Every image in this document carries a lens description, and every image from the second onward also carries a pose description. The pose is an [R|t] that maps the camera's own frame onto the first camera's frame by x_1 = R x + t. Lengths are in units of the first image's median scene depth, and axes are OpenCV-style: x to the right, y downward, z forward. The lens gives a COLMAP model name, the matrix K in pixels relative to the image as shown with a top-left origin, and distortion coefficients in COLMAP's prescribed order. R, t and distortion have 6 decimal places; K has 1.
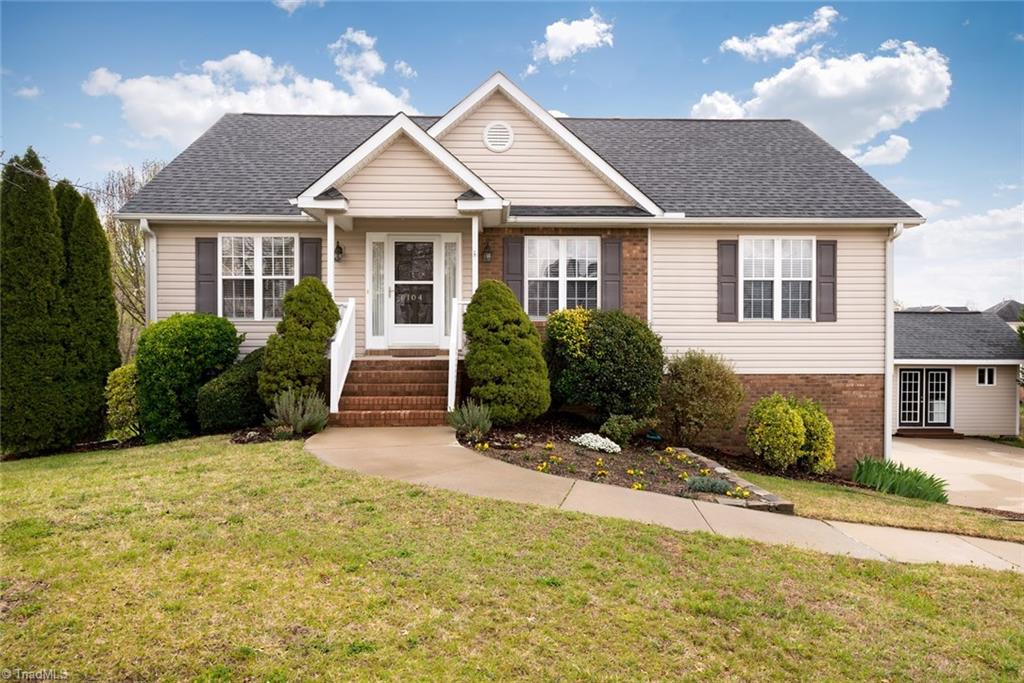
lens RADIAL K [[675.9, 0, 508.6], [0, 675.9, 342.8], [0, 0, 1]] dist [-0.003242, 0.000461]
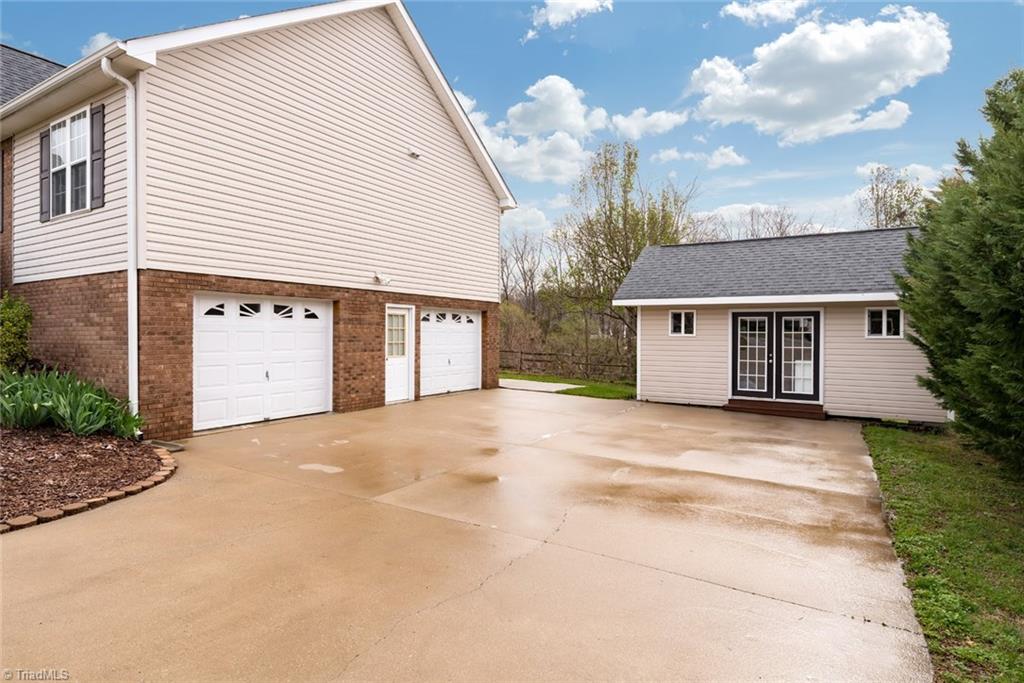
lens RADIAL K [[550.9, 0, 507.7], [0, 550.9, 339.4], [0, 0, 1]] dist [0.000146, 0.000342]
pose [[0.843328, 0.006691, -0.537358, 1.232855], [-0.007604, 0.999971, 0.000517, 0.120191], [0.537346, 0.003650, 0.843354, 0.706164]]
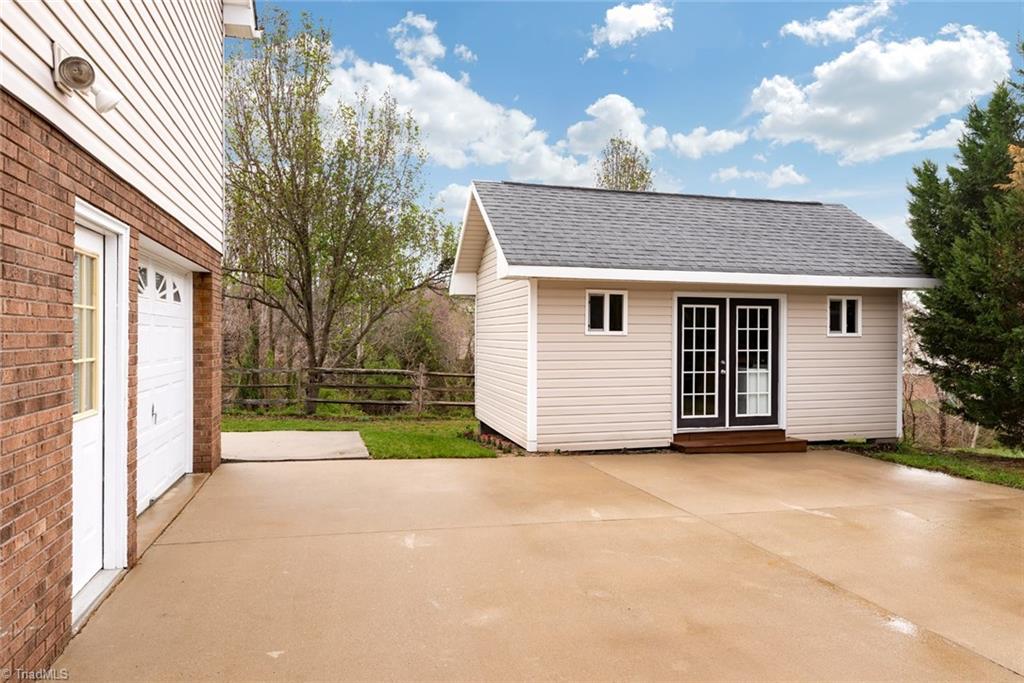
lens RADIAL K [[652.5, 0, 508.9], [0, 652.5, 335.3], [0, 0, 1]] dist [0.000828, -0.000316]
pose [[0.971561, -0.001677, 0.236784, 0.661878], [0.004099, 0.999944, -0.009738, 0.119413], [-0.236754, 0.010432, 0.971514, 1.091790]]
